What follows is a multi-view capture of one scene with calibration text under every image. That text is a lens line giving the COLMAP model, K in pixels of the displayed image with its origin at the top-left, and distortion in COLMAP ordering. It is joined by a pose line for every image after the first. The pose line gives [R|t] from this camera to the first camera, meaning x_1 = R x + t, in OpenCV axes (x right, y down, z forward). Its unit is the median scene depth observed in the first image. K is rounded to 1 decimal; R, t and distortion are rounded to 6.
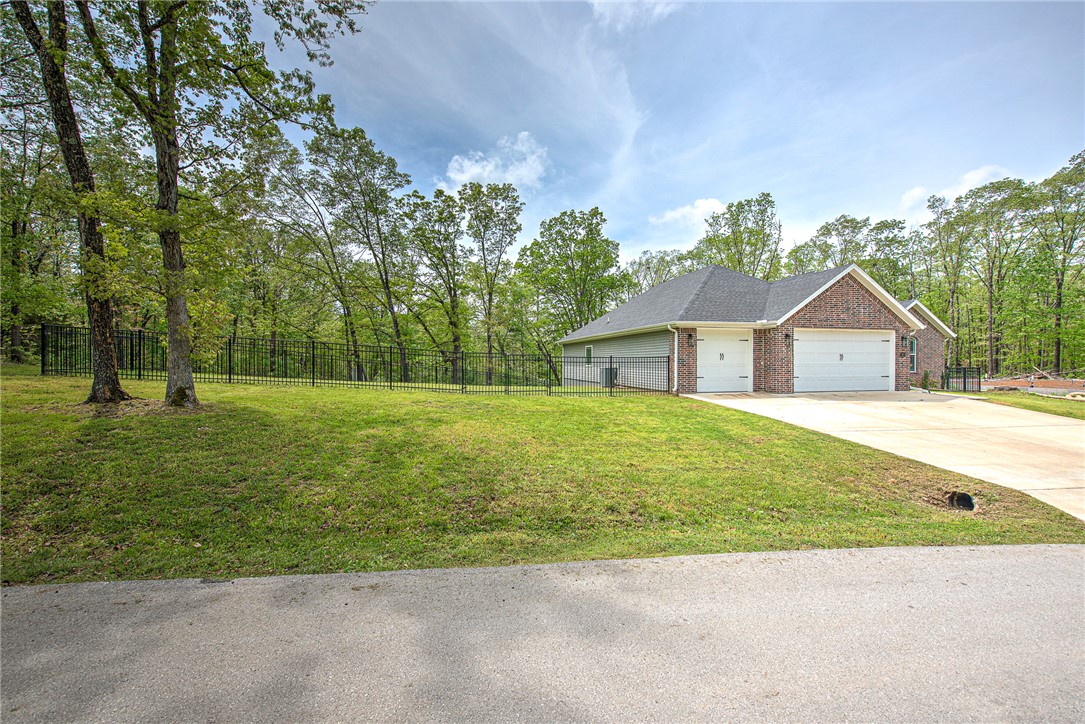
lens RADIAL K [[432.5, 0, 542.5], [0, 432.5, 362.0], [0, 0, 1]] dist [-0.029472, 0.000017]
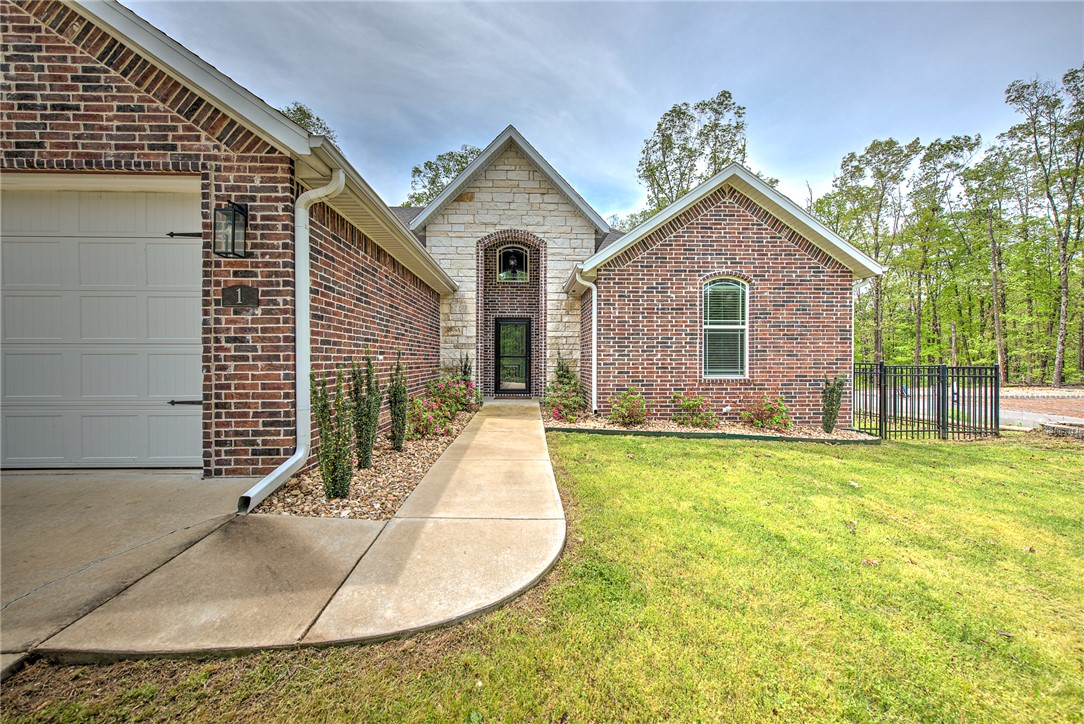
lens RADIAL K [[446.3, 0, 553.6], [0, 446.3, 364.1], [0, 0, 1]] dist [0.000356, -0.008978]
pose [[0.990495, 0.000880, -0.137545, 0.755751], [-0.000060, 0.999982, 0.005964, 0.010014], [0.137547, -0.005900, 0.990478, 0.595835]]
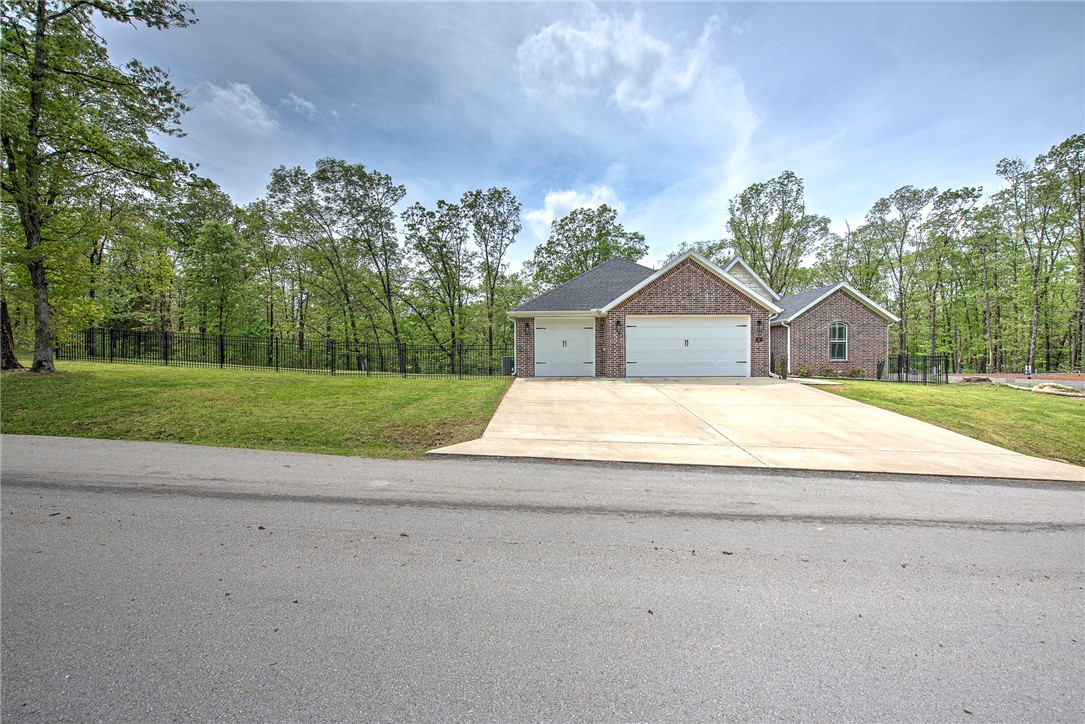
lens RADIAL K [[435.9, 0, 542.5], [0, 435.9, 362.0], [0, 0, 1]] dist [-0.016656, 0.000263]
pose [[0.978276, -0.003897, -0.207270, 0.419928], [0.004220, 0.999990, 0.001114, 0.022787], [0.207263, -0.001965, 0.978283, -0.057297]]
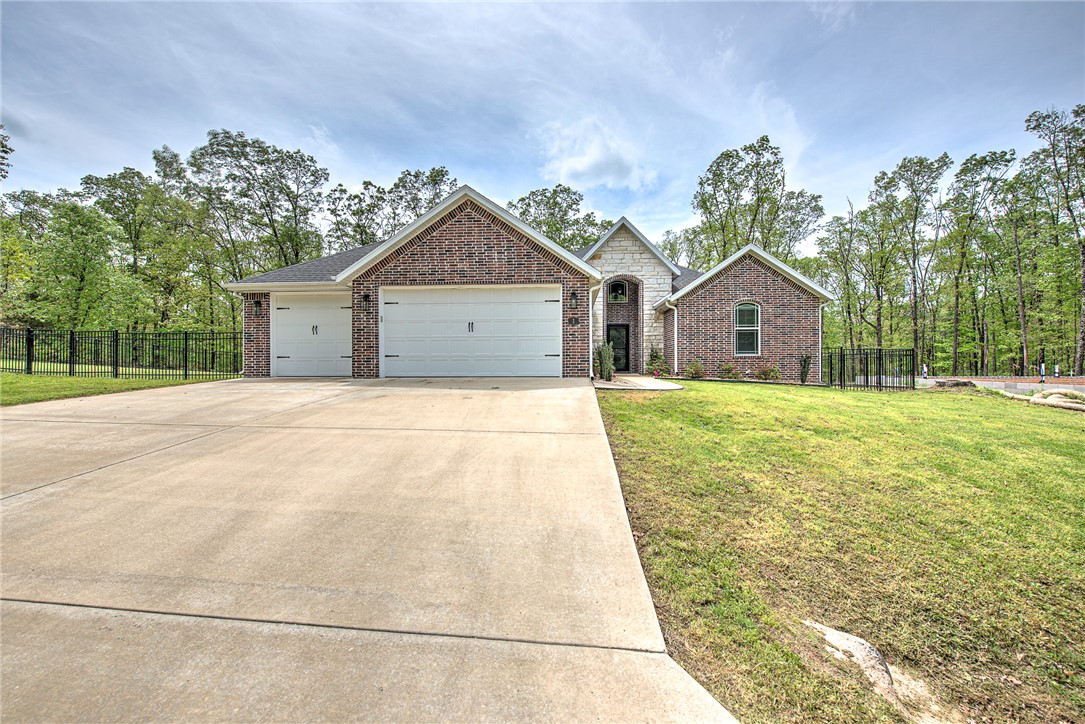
lens RADIAL K [[434.7, 0, 546.9], [0, 434.7, 363.7], [0, 0, 1]] dist [-0.008347, -0.000555]
pose [[0.964576, -0.003078, -0.263786, 0.724144], [0.002720, 0.999995, -0.001723, 0.035494], [0.263790, 0.000944, 0.964580, 0.261464]]
